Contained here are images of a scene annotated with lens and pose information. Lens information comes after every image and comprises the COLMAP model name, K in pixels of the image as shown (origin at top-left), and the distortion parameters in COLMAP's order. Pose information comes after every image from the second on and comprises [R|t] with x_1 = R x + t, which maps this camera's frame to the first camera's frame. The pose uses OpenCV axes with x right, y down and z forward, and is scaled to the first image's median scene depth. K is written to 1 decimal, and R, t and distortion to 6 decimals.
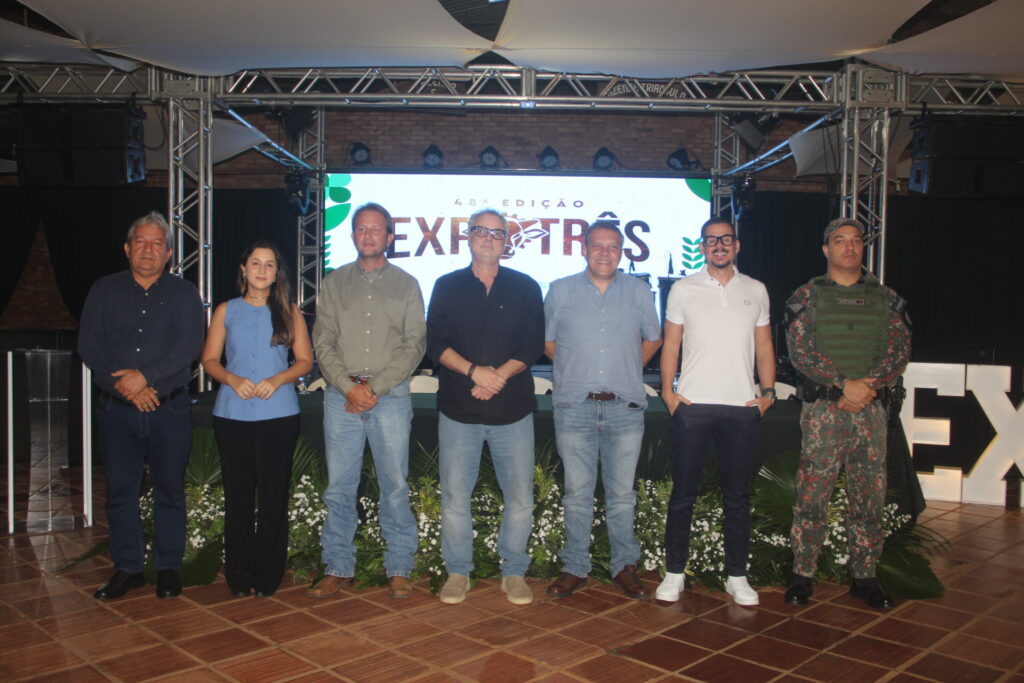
lens RADIAL K [[939.9, 0, 514.7], [0, 939.9, 342.3], [0, 0, 1]] dist [-0.053355, 0.000000]
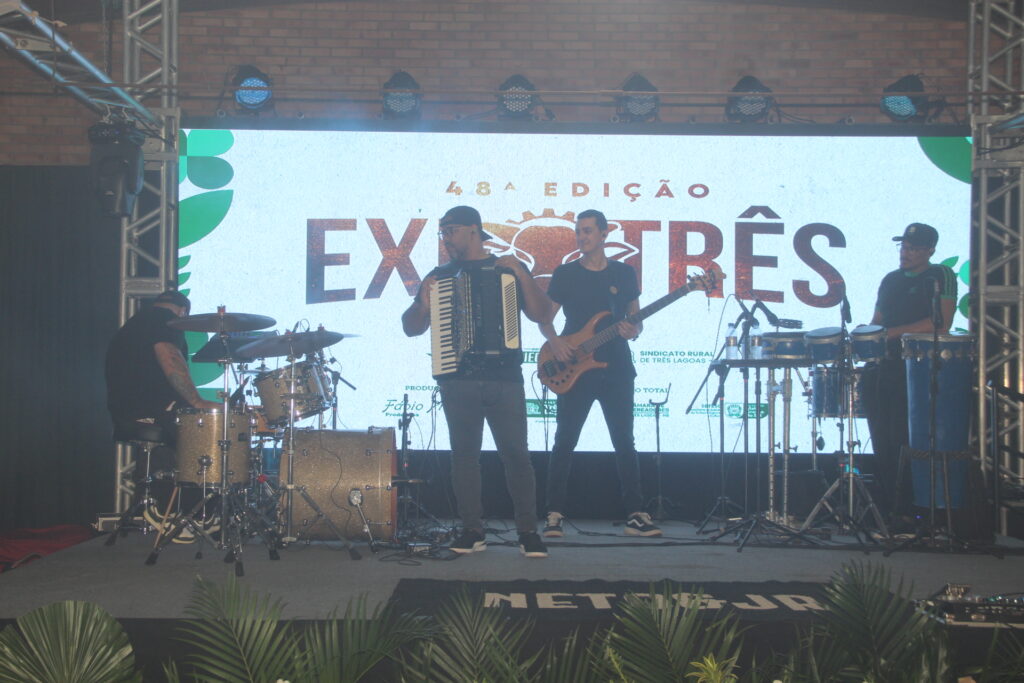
lens RADIAL K [[1378.7, 0, 515.7], [0, 1378.7, 375.0], [0, 0, 1]] dist [0.131415, 0.000000]
pose [[0.999786, -0.005498, 0.019923, -0.042933], [0.006573, 0.998502, -0.054325, -0.012415], [-0.019594, 0.054444, 0.998325, 0.284196]]
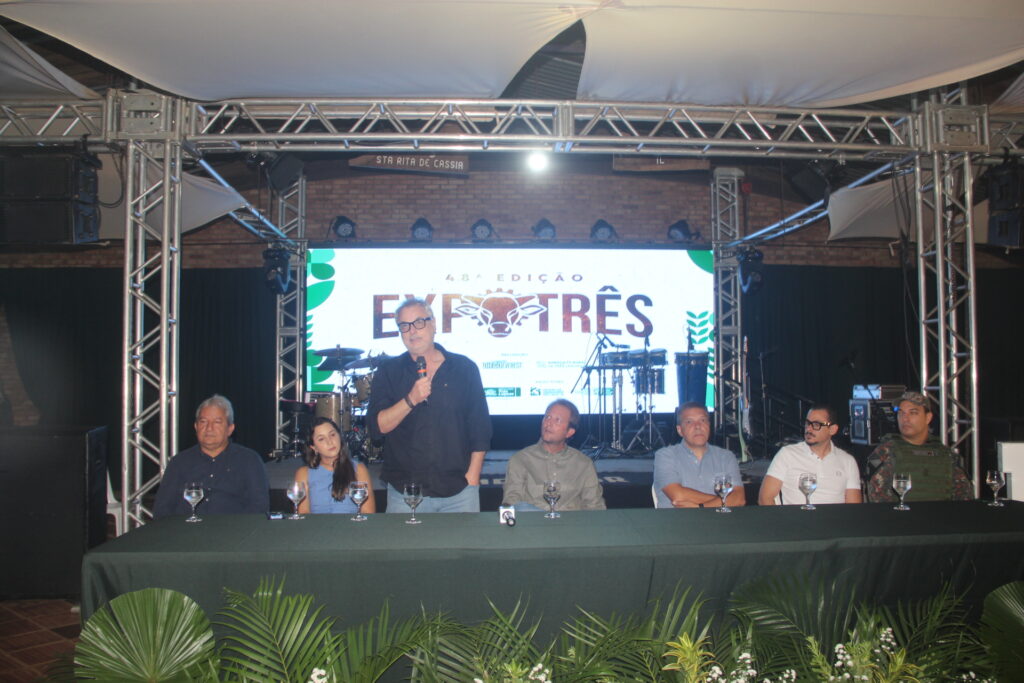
lens RADIAL K [[856.8, 0, 531.1], [0, 856.8, 344.2], [0, 0, 1]] dist [-0.116328, 0.035655]
pose [[0.997119, -0.017716, 0.073752, -0.043388], [0.024067, 0.995993, -0.086130, -0.007590], [-0.071930, 0.087657, 0.993550, 0.152026]]
